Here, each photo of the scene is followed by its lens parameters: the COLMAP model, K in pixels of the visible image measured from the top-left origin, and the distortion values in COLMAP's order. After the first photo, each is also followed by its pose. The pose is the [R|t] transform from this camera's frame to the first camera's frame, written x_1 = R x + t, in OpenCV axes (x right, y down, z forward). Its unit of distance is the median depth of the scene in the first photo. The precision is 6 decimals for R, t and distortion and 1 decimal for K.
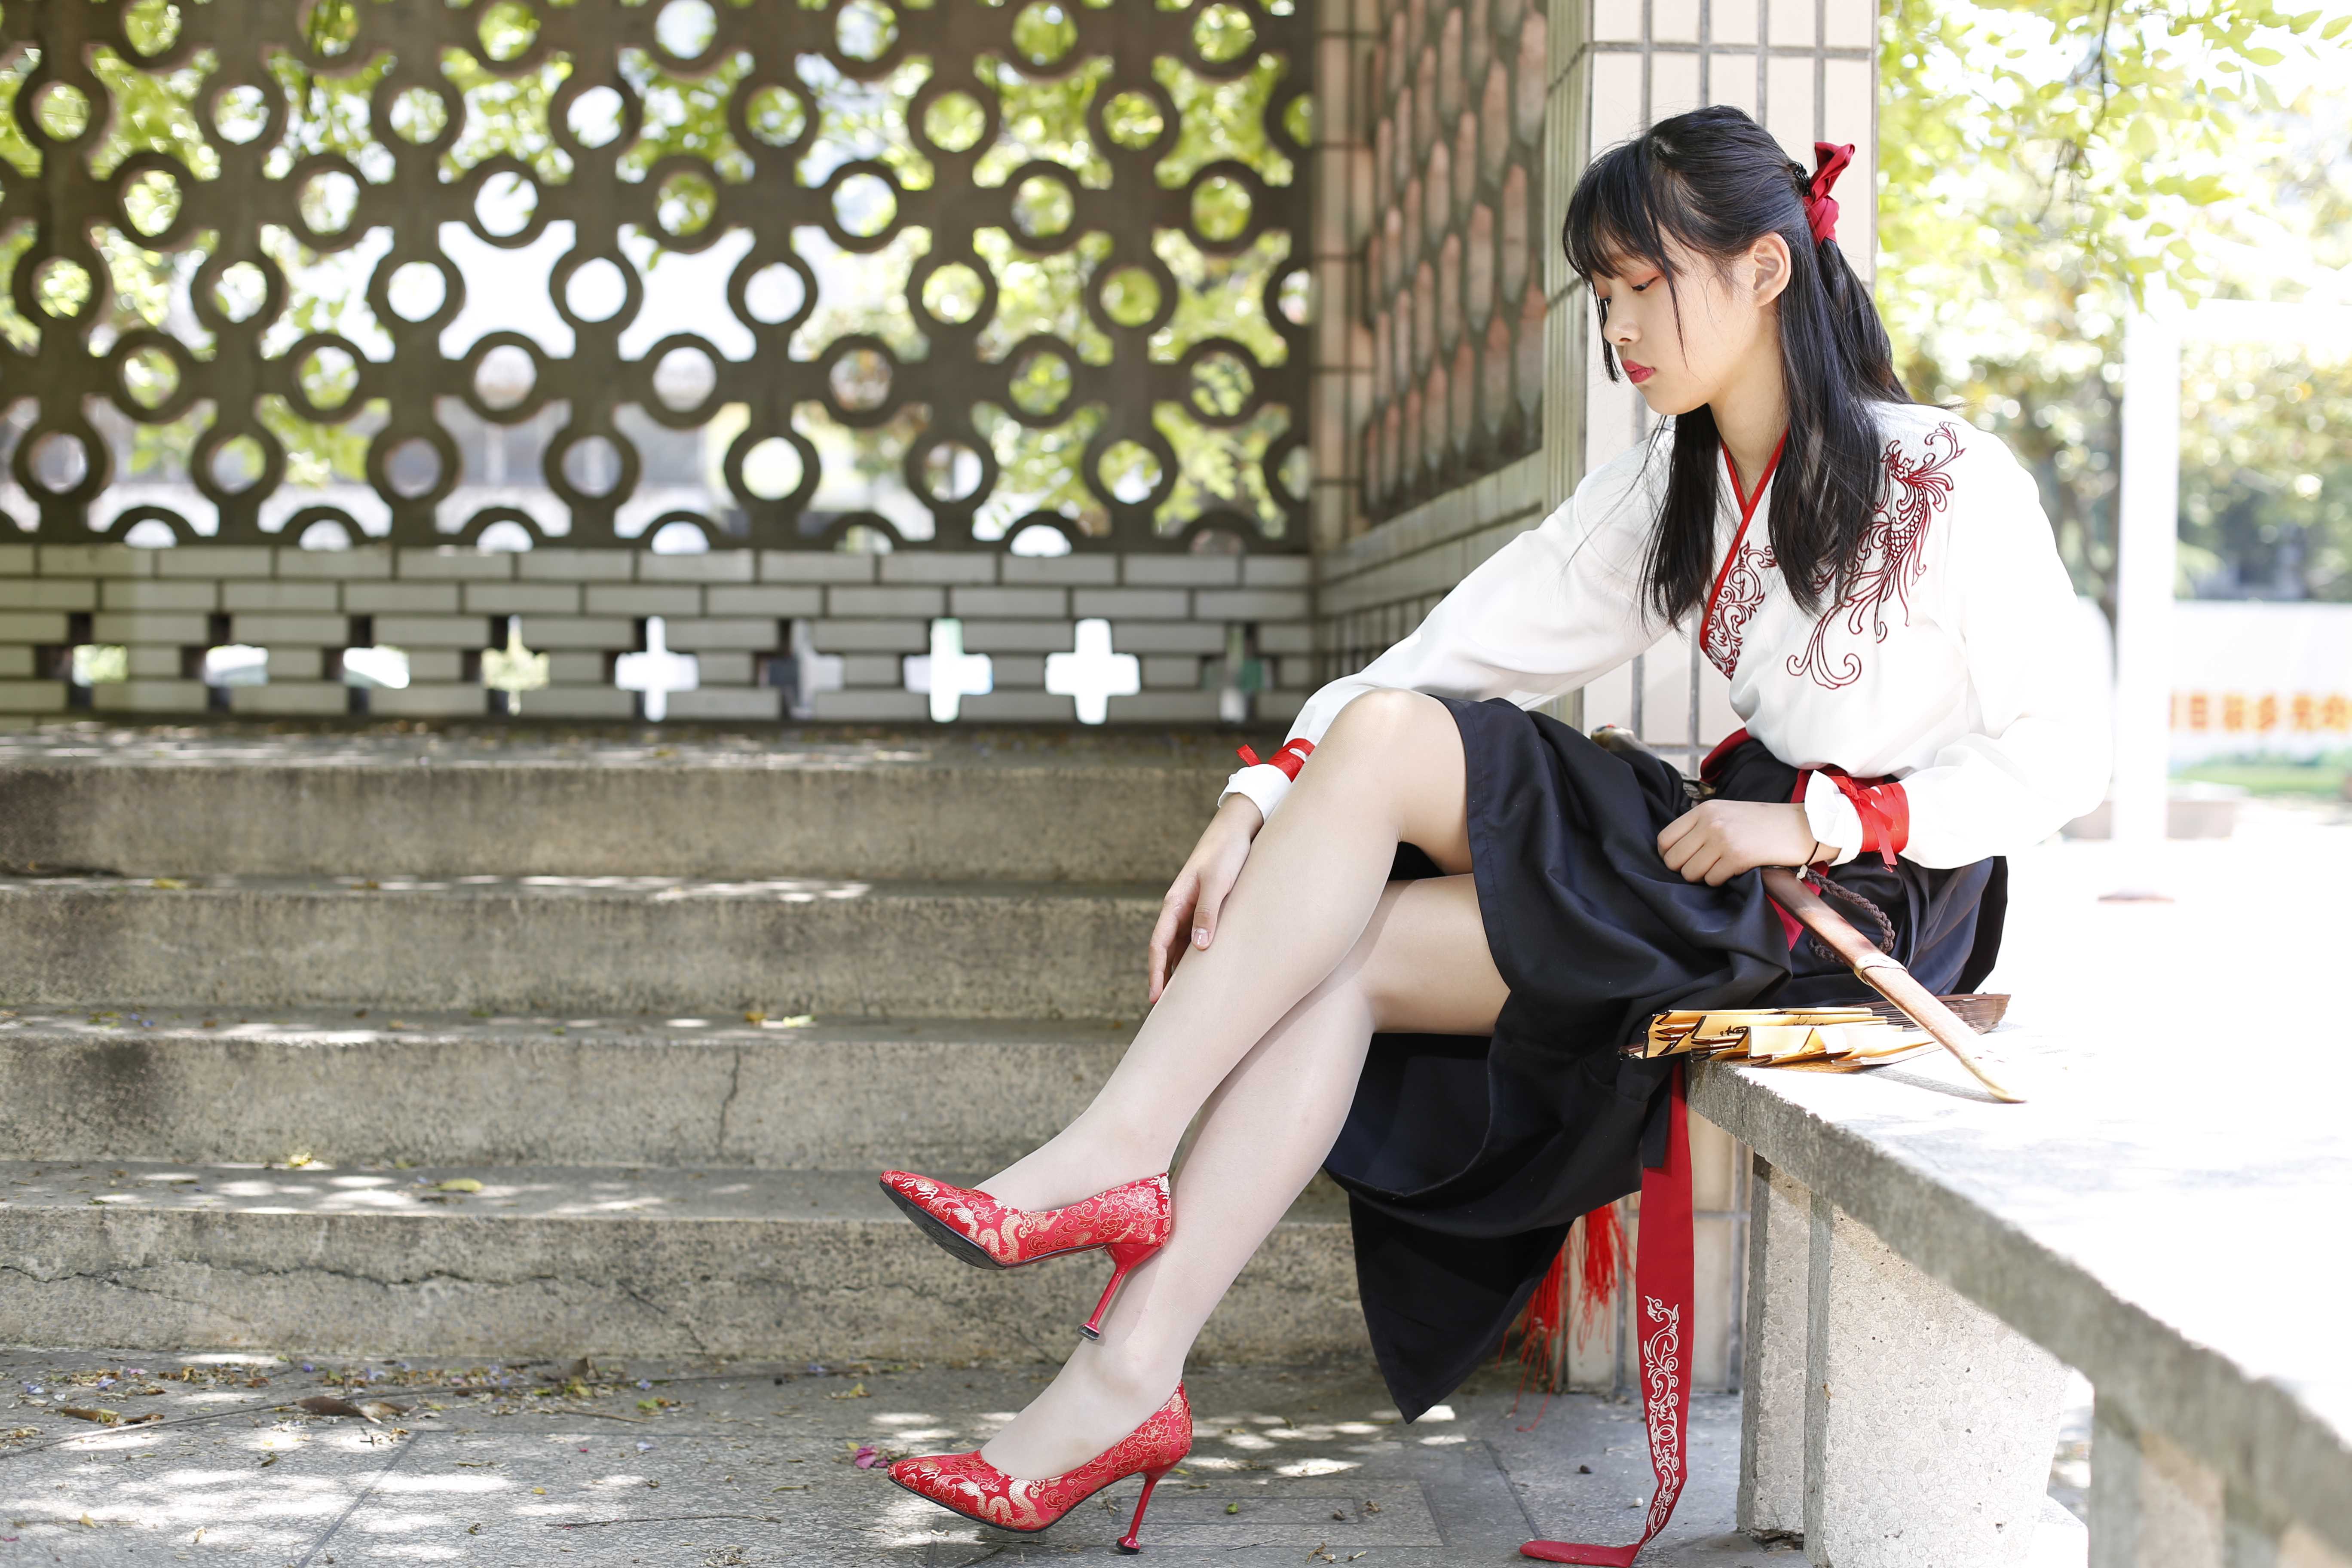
lens RADIAL K [[3469.4, 0, 1173.5], [0, 3469.4, 789.4], [0, 0, 1]] dist [-0.123647, 0.000000]
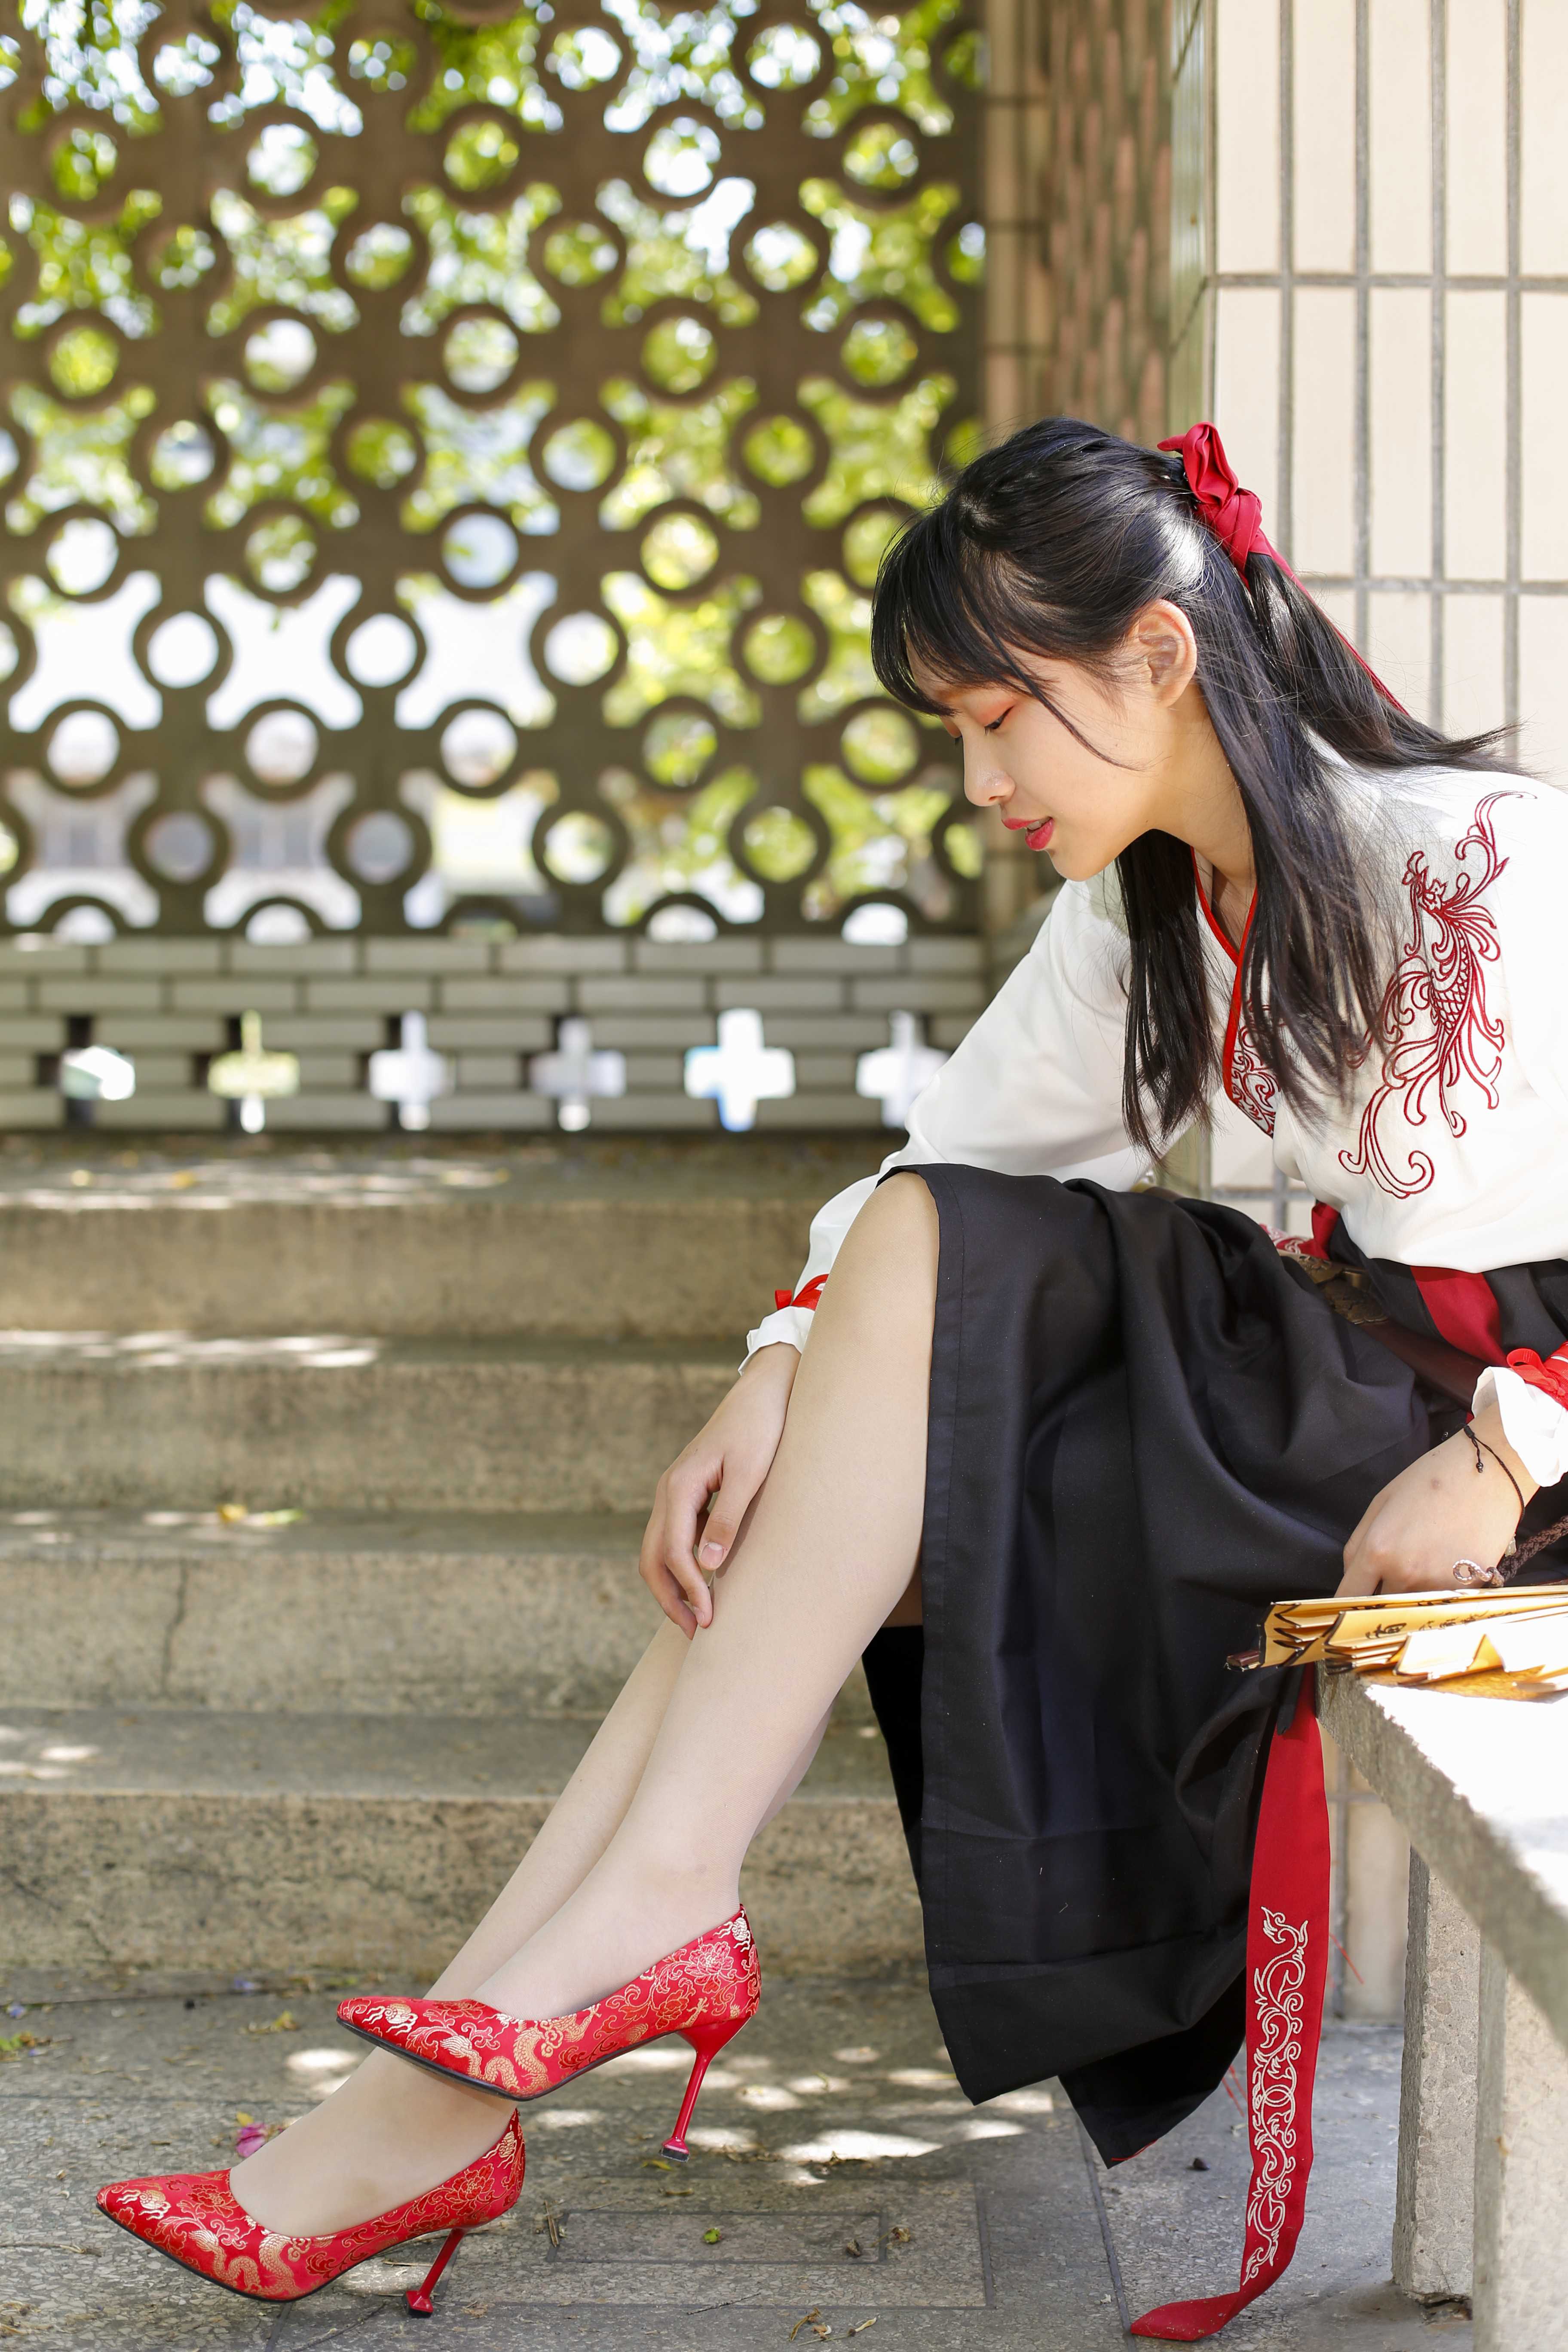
lens RADIAL K [[3469.4, 0, 788.5], [0, 3469.4, 1187.5], [0, 0, 1]] dist [-0.123647, 0.000000]
pose [[0.999035, -0.007039, -0.043363, 0.046954], [0.007289, 0.999958, 0.005605, -0.014876], [0.043321, -0.005915, 0.999044, 0.185122]]
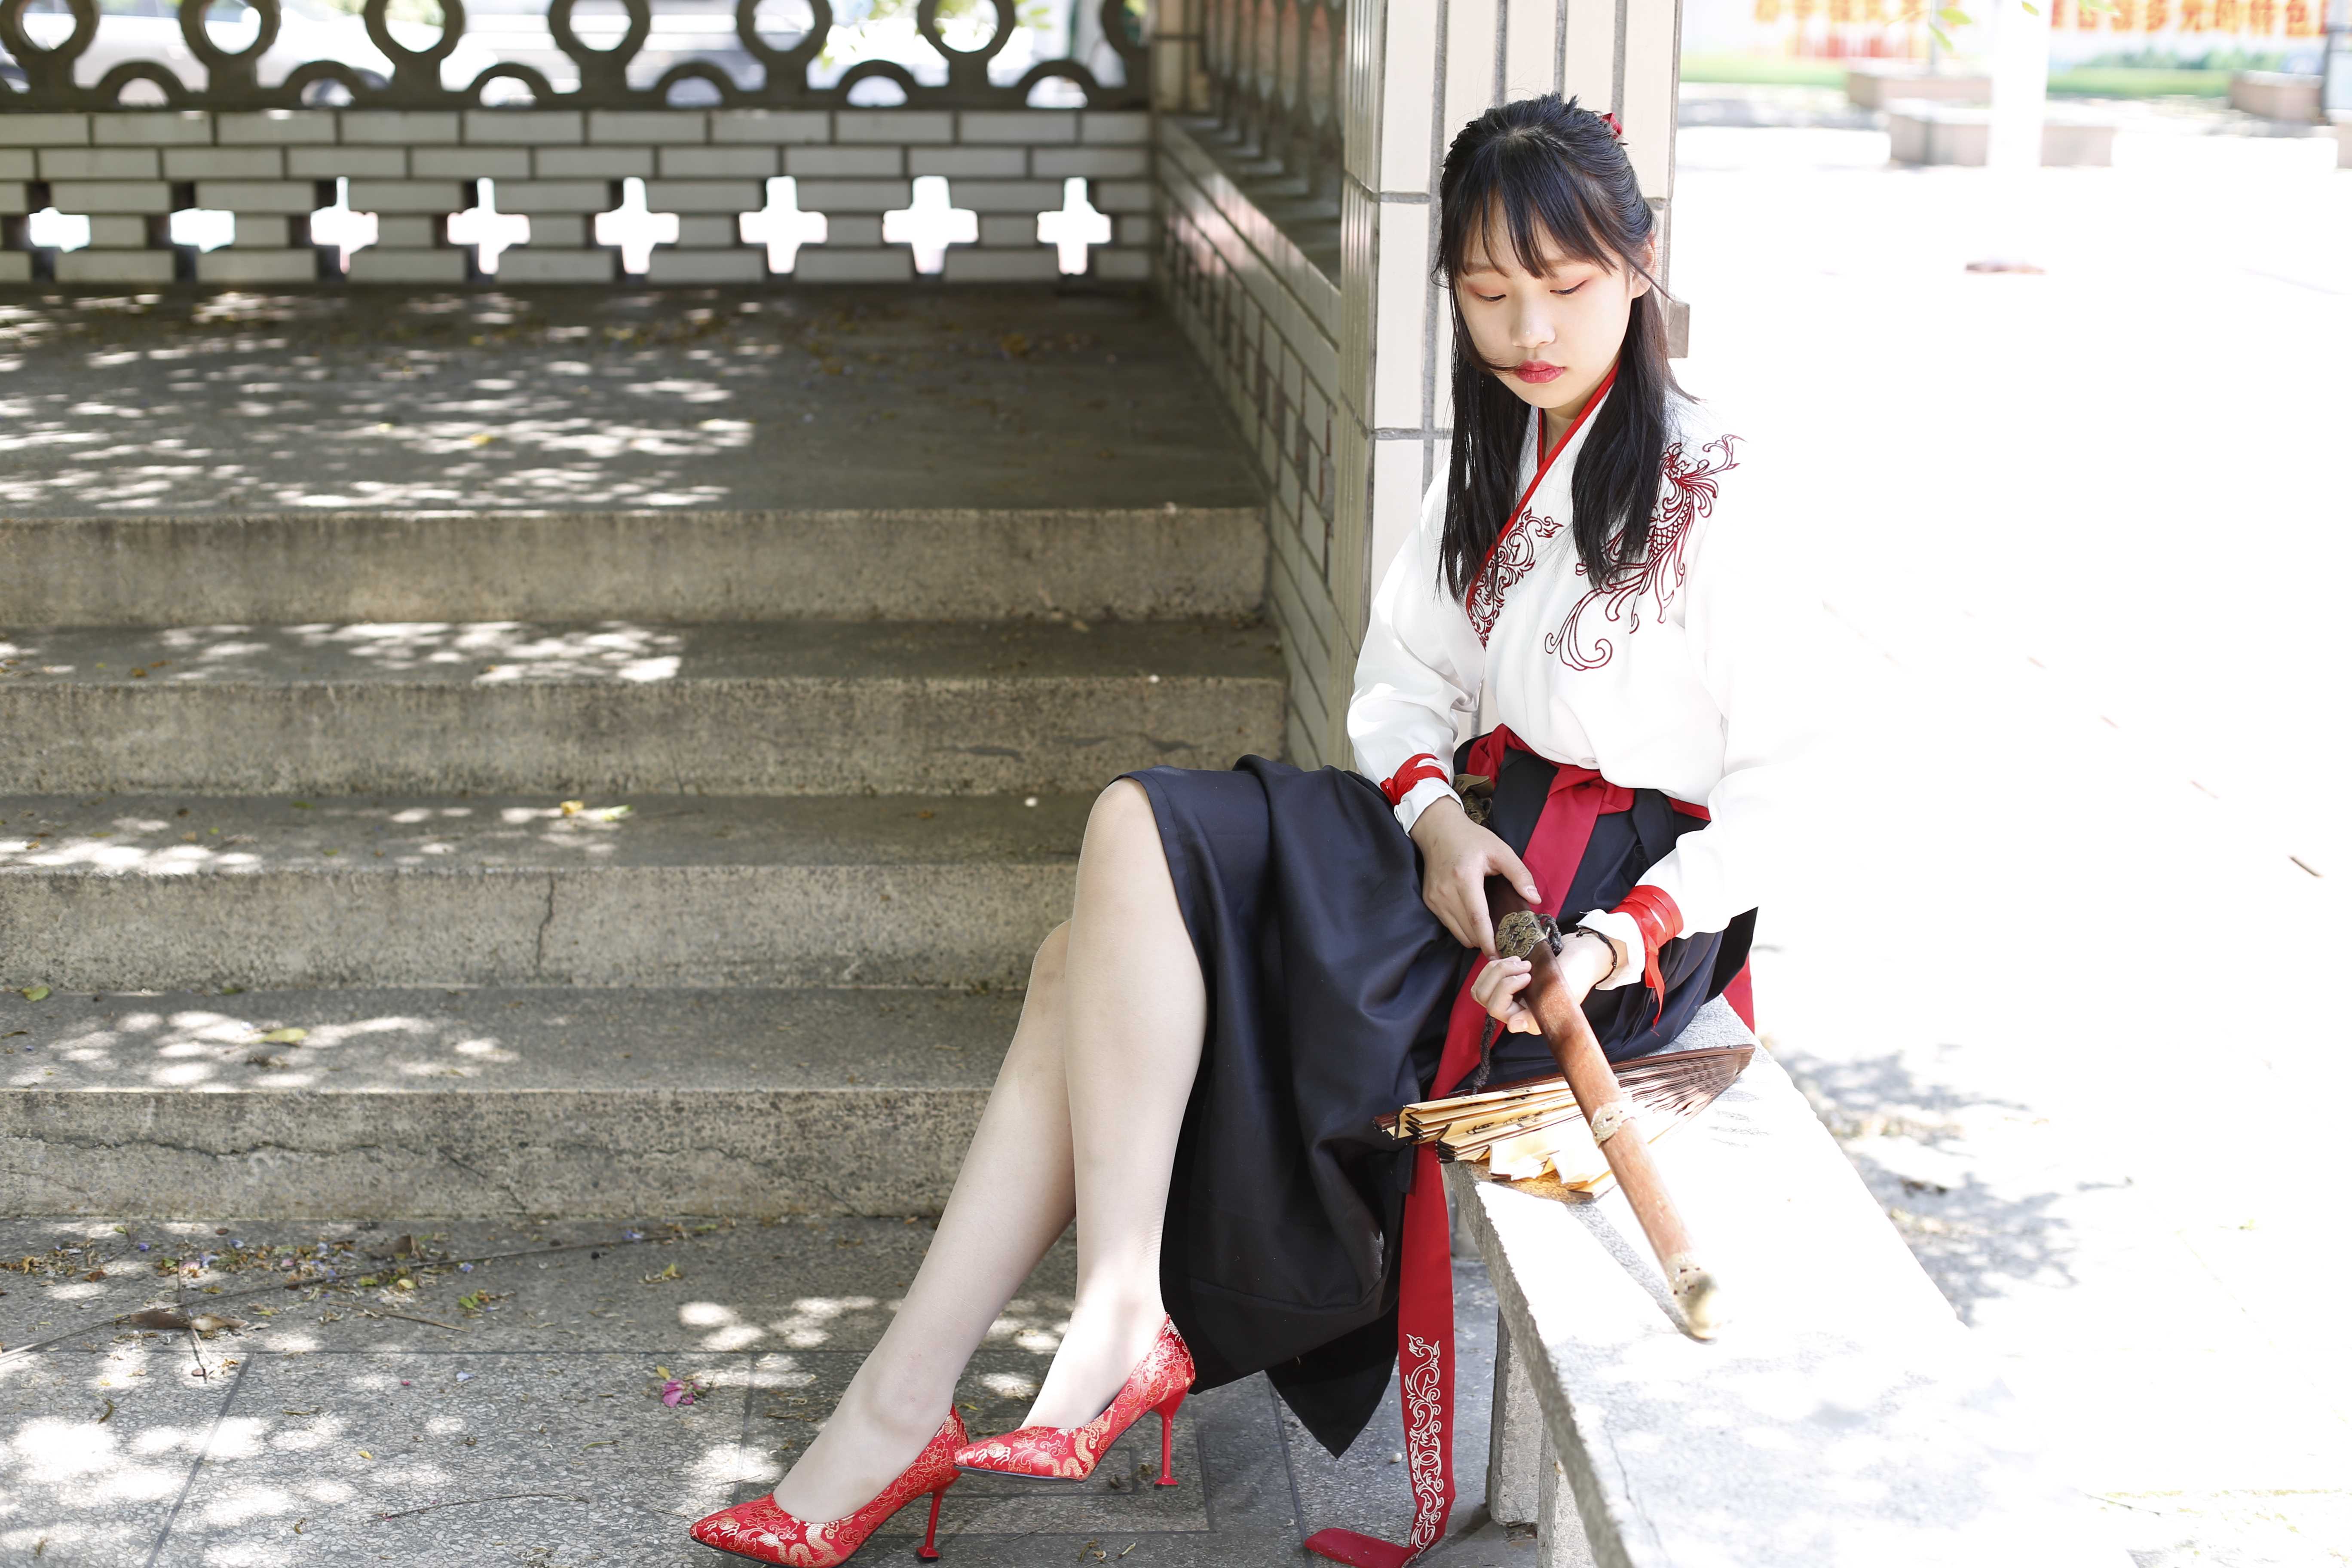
lens RADIAL K [[3469.4, 0, 1181.4], [0, 3469.4, 779.3], [0, 0, 1]] dist [-0.123647, 0.000000]
pose [[0.999403, -0.006000, 0.034027, 0.023376], [-0.001652, 0.975384, 0.220509, -0.164458], [-0.034512, -0.220433, 0.974791, 0.005105]]
